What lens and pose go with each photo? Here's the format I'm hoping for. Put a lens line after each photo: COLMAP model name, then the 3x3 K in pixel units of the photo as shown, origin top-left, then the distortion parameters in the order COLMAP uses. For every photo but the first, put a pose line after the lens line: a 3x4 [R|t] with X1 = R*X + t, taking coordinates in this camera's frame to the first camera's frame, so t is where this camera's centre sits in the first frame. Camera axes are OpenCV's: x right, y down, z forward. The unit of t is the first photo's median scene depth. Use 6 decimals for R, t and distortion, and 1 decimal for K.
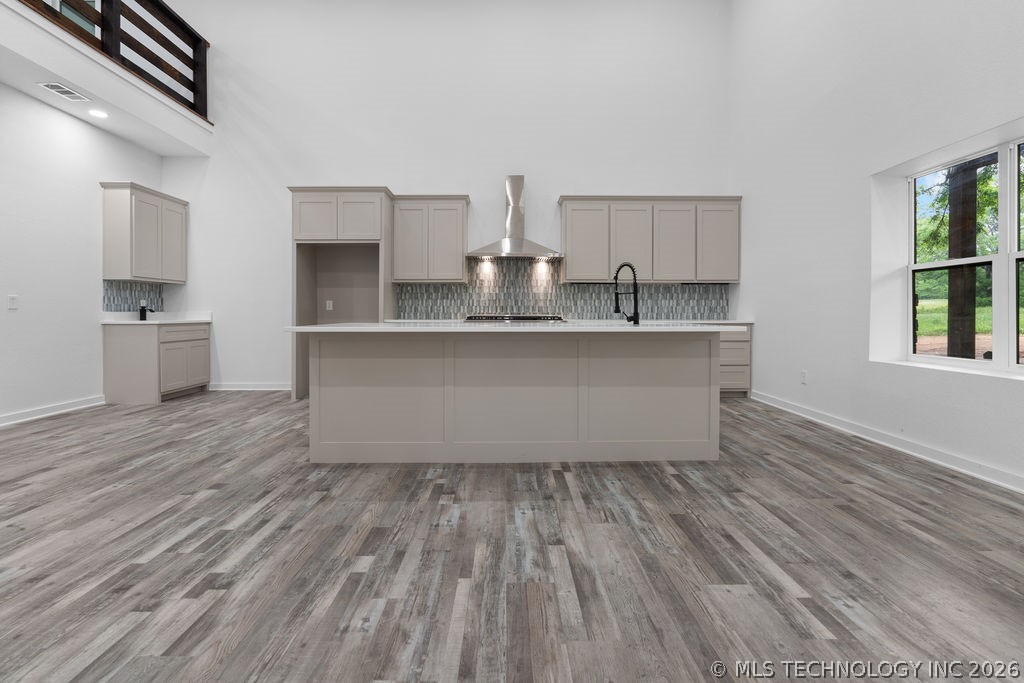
lens RADIAL K [[471.9, 0, 508.8], [0, 471.9, 318.4], [0, 0, 1]] dist [-0.005320, 0.000324]
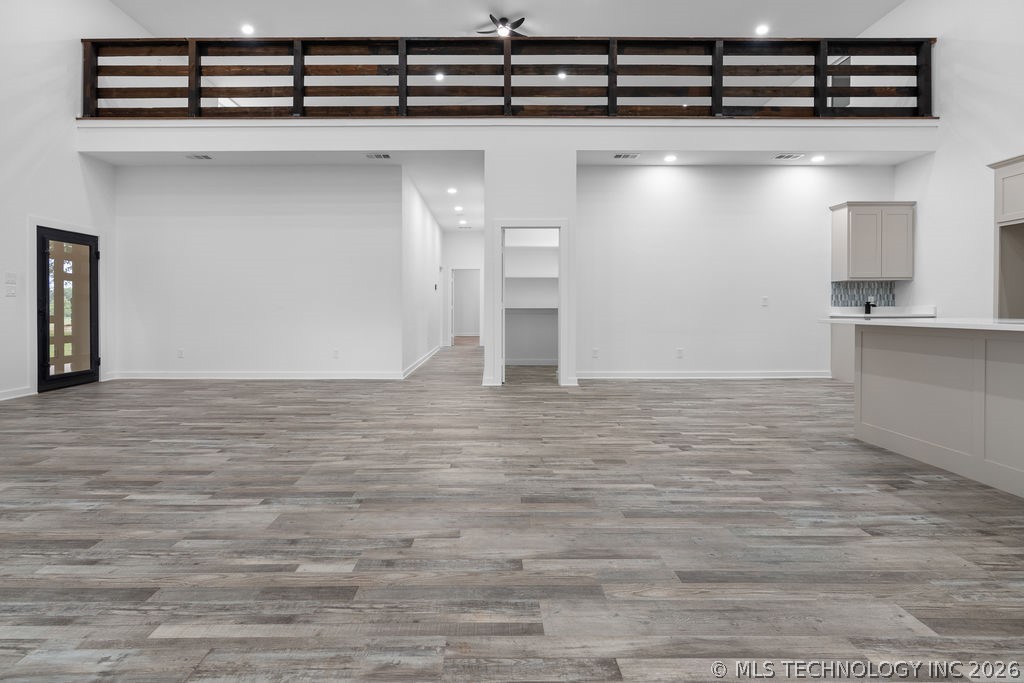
lens RADIAL K [[479.1, 0, 490.3], [0, 479.1, 310.1], [0, 0, 1]] dist [-0.010644, 0.000278]
pose [[-0.008212, 0.001471, -0.999965, 0.461136], [-0.005793, 0.999982, 0.001518, -0.001444], [0.999950, 0.005805, -0.008203, 0.072286]]
